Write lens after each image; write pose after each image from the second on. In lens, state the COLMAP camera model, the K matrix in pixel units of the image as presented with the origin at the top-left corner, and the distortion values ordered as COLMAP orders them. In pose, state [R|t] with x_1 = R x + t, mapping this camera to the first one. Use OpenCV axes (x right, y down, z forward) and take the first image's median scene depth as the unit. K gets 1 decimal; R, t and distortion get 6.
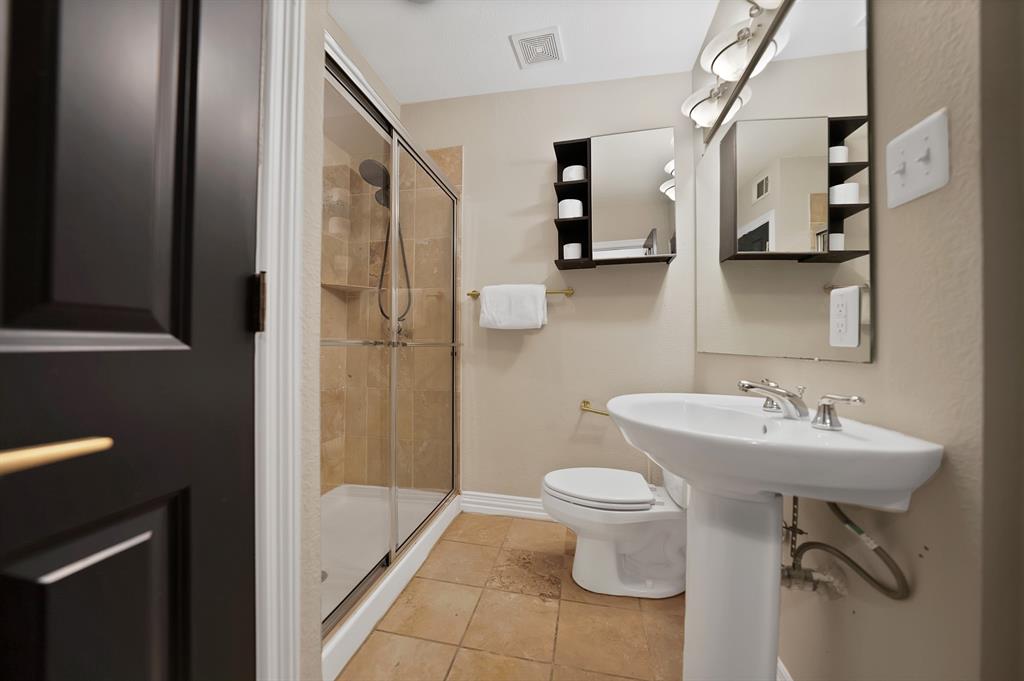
lens RADIAL K [[372.0, 0, 508.6], [0, 372.0, 341.4], [0, 0, 1]] dist [-0.030462, 0.006895]
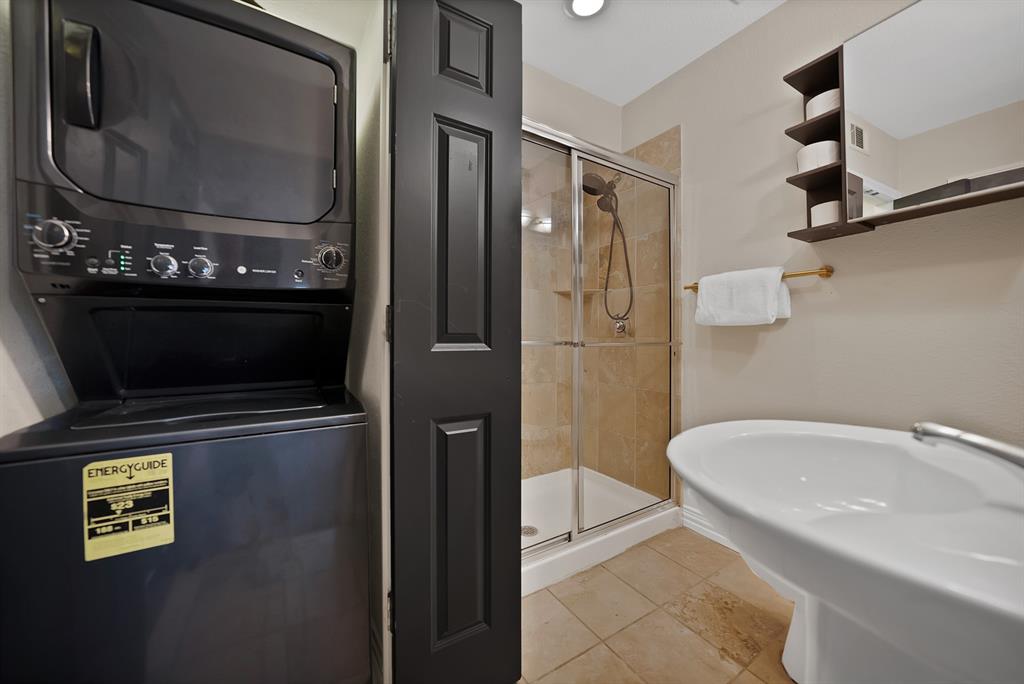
lens RADIAL K [[373.0, 0, 503.1], [0, 373.0, 340.1], [0, 0, 1]] dist [-0.028740, 0.005621]
pose [[0.679716, 0.000375, -0.733475, 0.254723], [0.007935, 0.999938, 0.007865, -0.011158], [0.733432, -0.011166, 0.679671, 0.064806]]
